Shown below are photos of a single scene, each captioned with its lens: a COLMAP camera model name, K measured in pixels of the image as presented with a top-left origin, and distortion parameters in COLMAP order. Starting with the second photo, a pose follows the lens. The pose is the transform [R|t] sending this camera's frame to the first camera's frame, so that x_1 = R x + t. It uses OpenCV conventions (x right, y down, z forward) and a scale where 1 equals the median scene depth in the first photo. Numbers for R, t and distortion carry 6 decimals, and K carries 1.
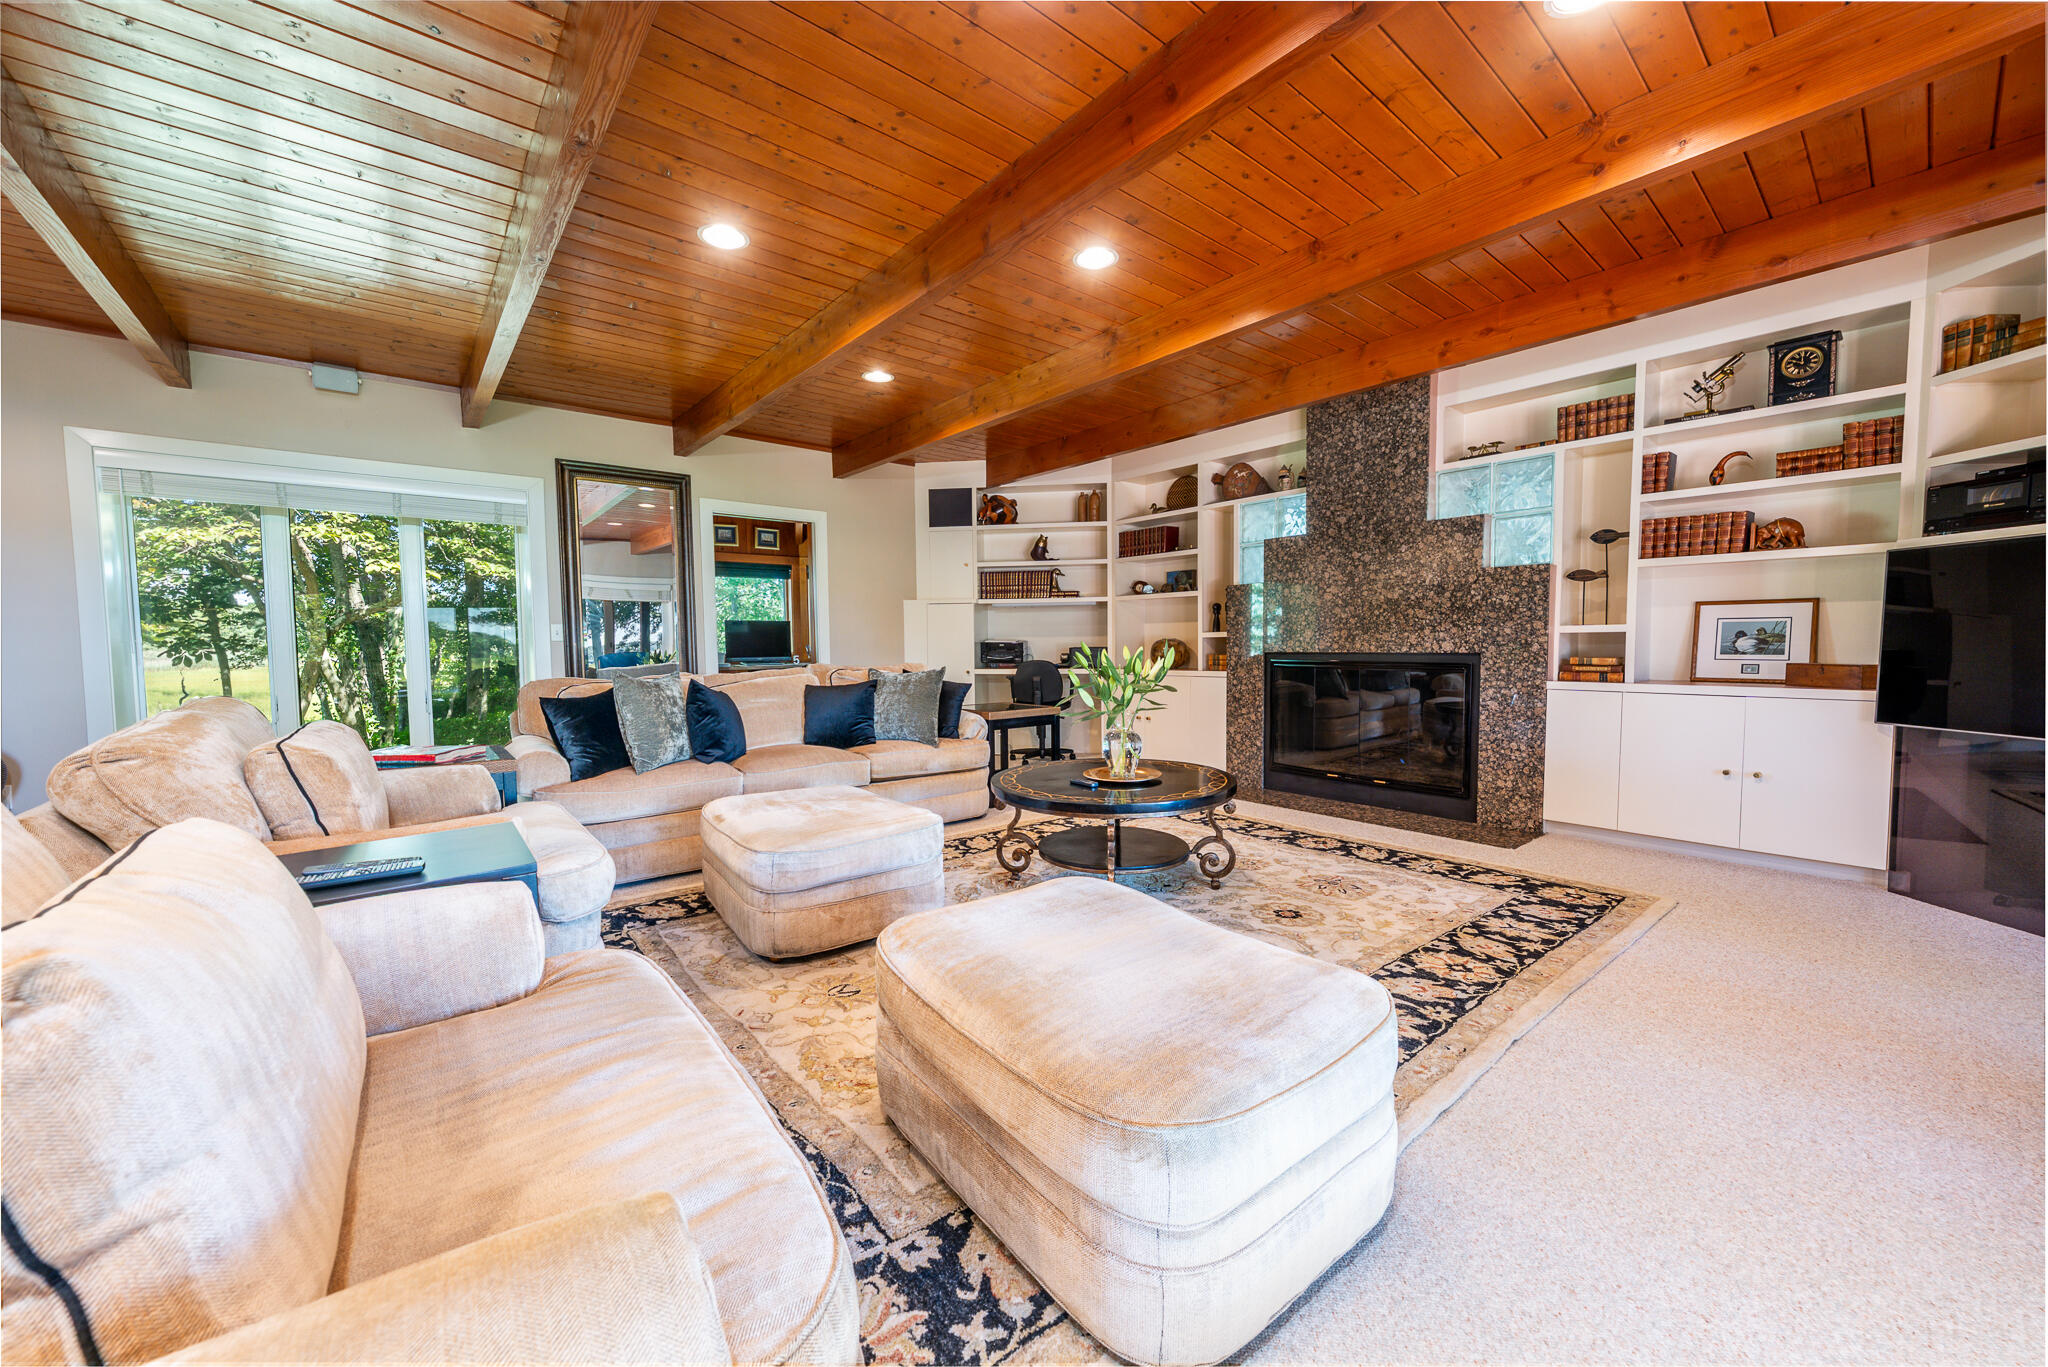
lens RADIAL K [[758.8, 0, 1023.1], [0, 758.8, 684.1], [0, 0, 1]] dist [-0.000363, -0.000027]
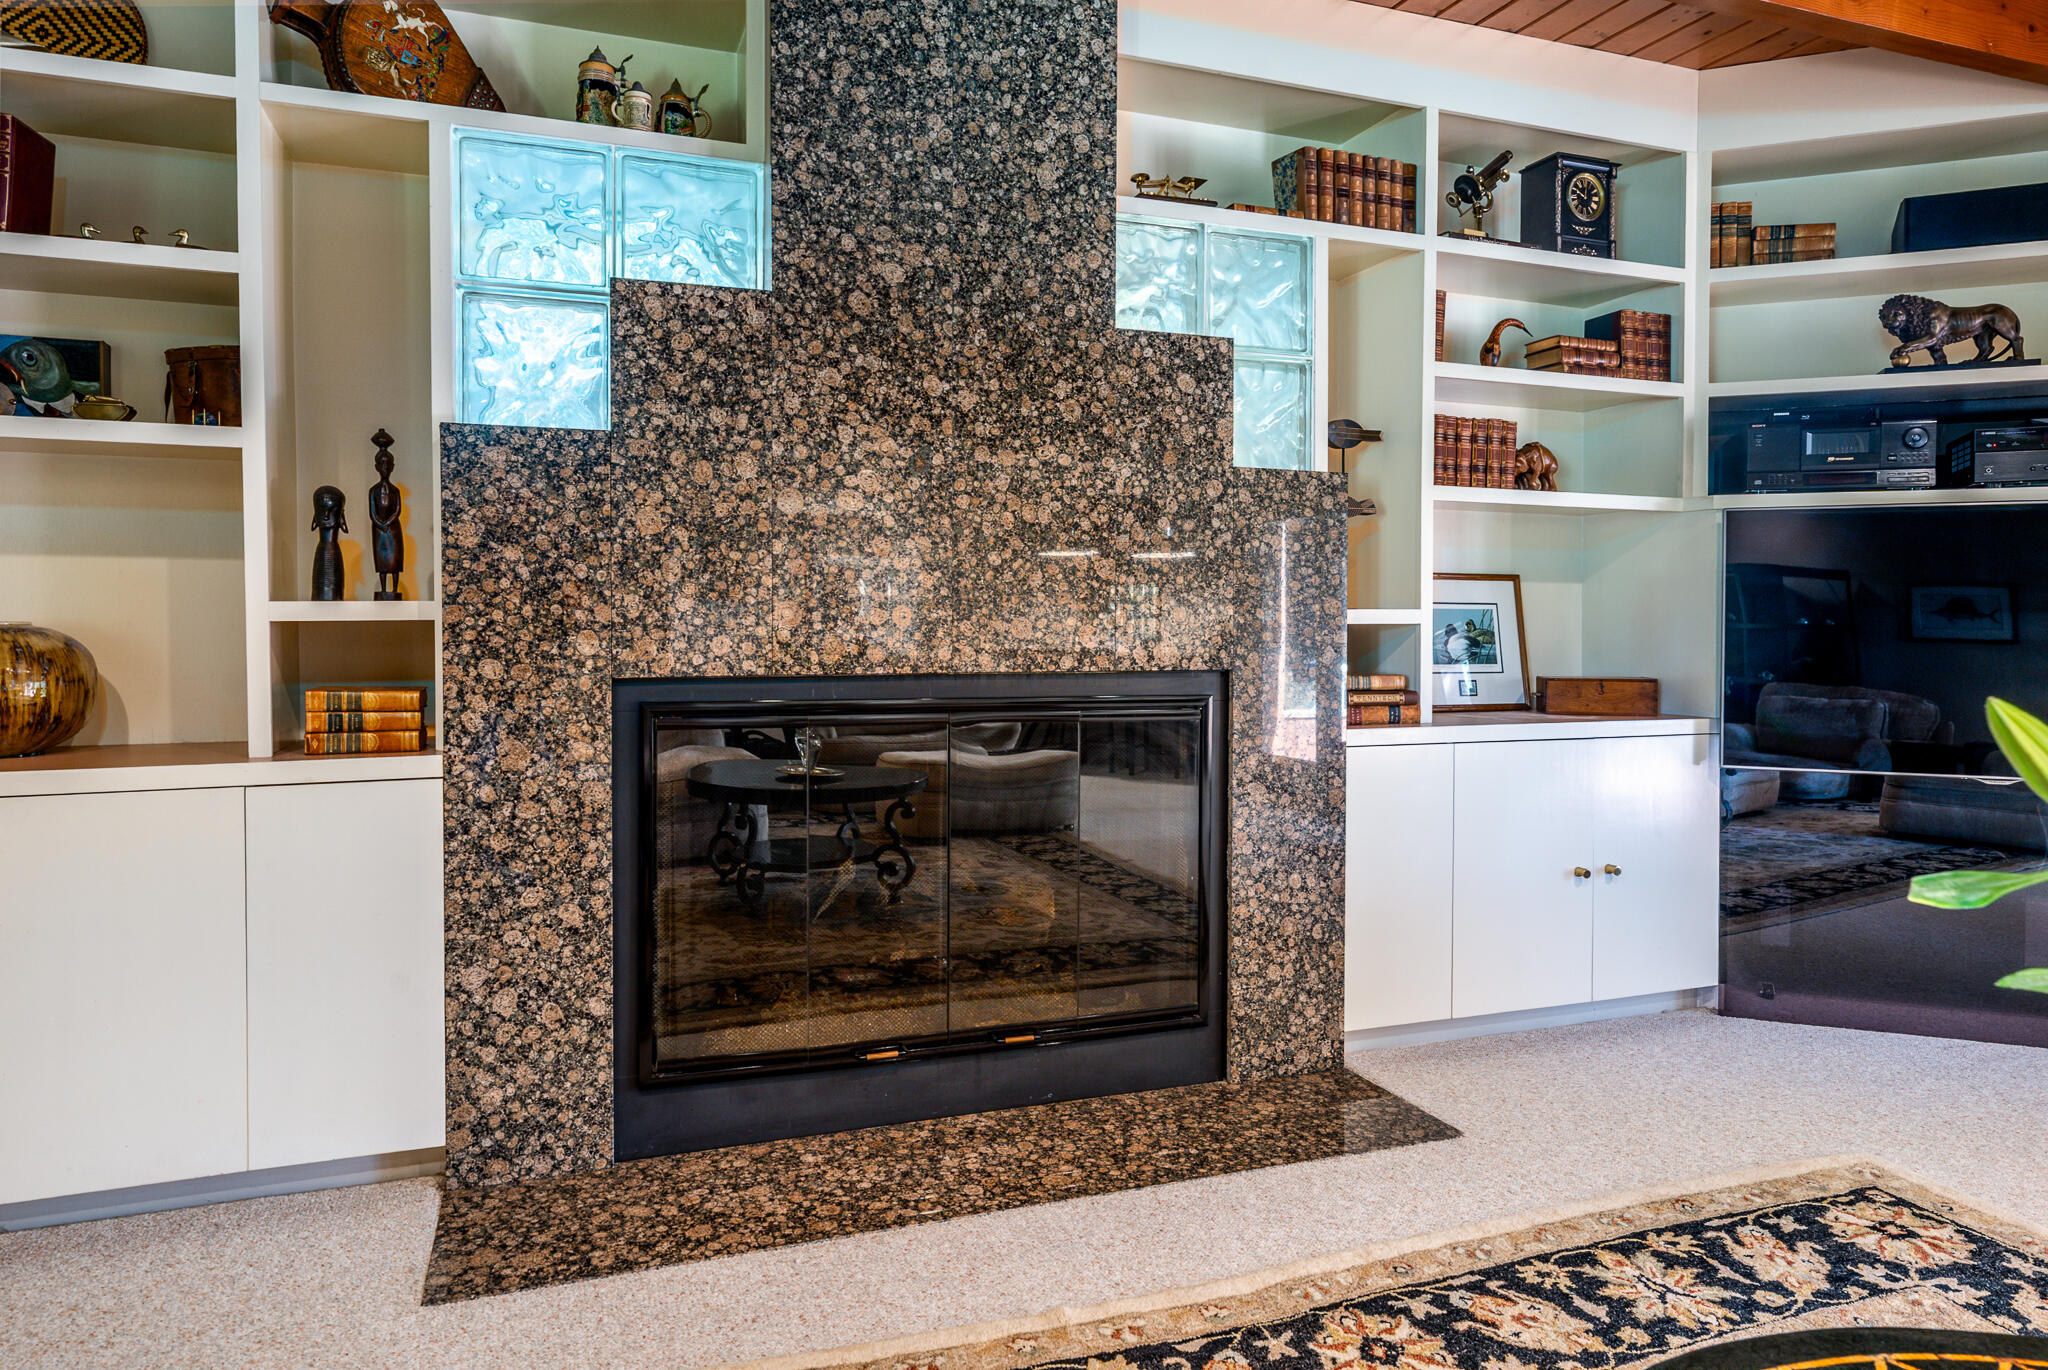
lens RADIAL K [[1282.1, 0, 1013.7], [0, 1282.1, 644.0], [0, 0, 1]] dist [0.010744, -0.002367]
pose [[0.333256, -0.005260, 0.942822, -0.102712], [0.046428, 0.998863, -0.010838, -0.053995], [-0.941693, 0.047385, 0.333121, 0.891233]]
